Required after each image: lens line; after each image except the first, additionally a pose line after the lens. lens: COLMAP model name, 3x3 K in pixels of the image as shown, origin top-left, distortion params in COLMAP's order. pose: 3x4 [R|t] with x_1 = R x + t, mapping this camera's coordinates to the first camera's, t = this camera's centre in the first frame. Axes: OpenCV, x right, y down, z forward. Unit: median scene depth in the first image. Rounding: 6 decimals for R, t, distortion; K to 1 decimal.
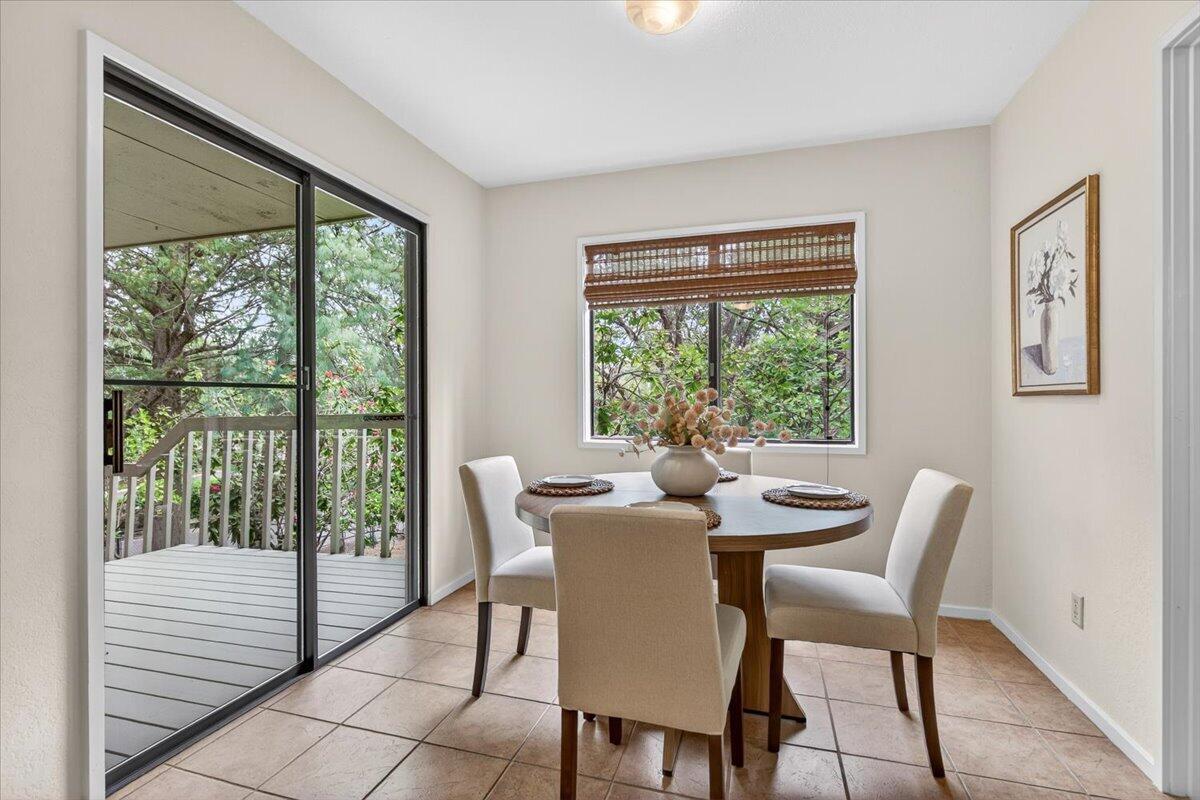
lens RADIAL K [[550.6, 0, 605.5], [0, 550.6, 402.7], [0, 0, 1]] dist [-0.000301, 0.000568]
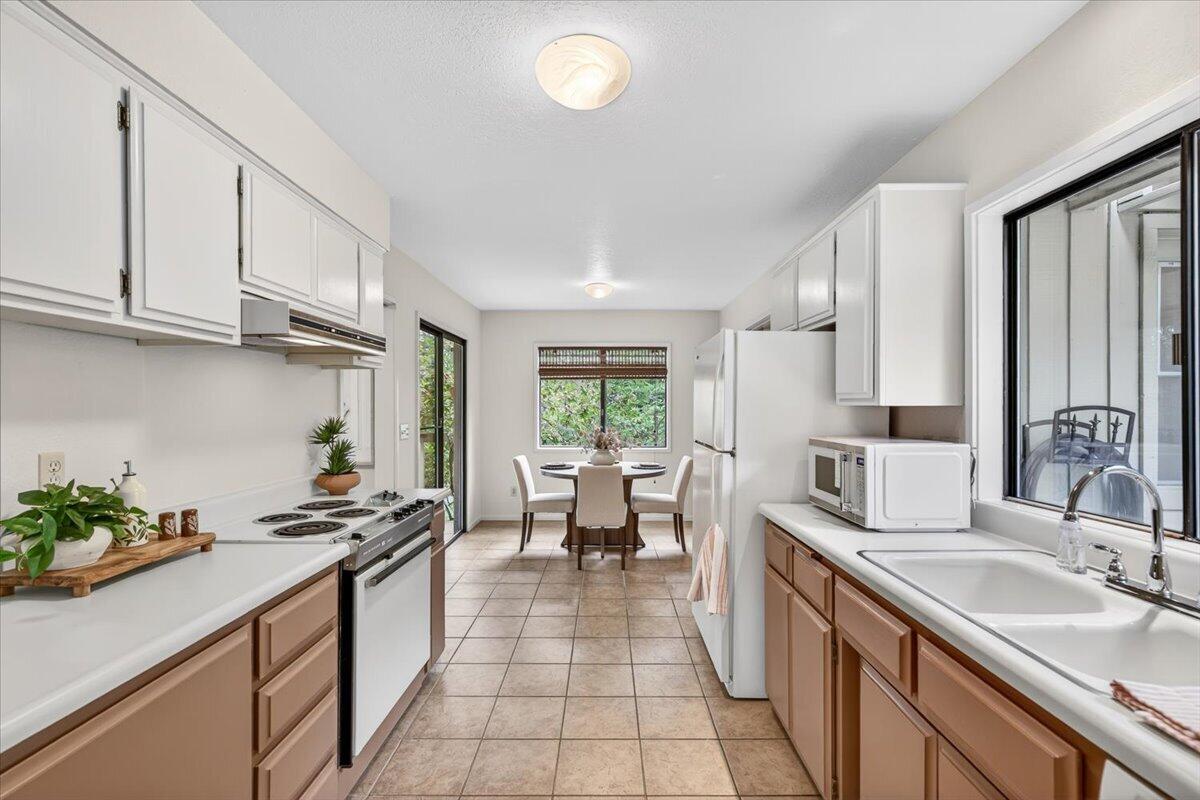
lens RADIAL K [[550.6, 0, 605.5], [0, 550.6, 402.7], [0, 0, 1]] dist [-0.000301, 0.000568]
pose [[0.961374, 0.009555, 0.275078, -0.400624], [-0.005406, 0.999860, -0.015839, -0.072231], [-0.275191, 0.013740, 0.961291, -1.084042]]
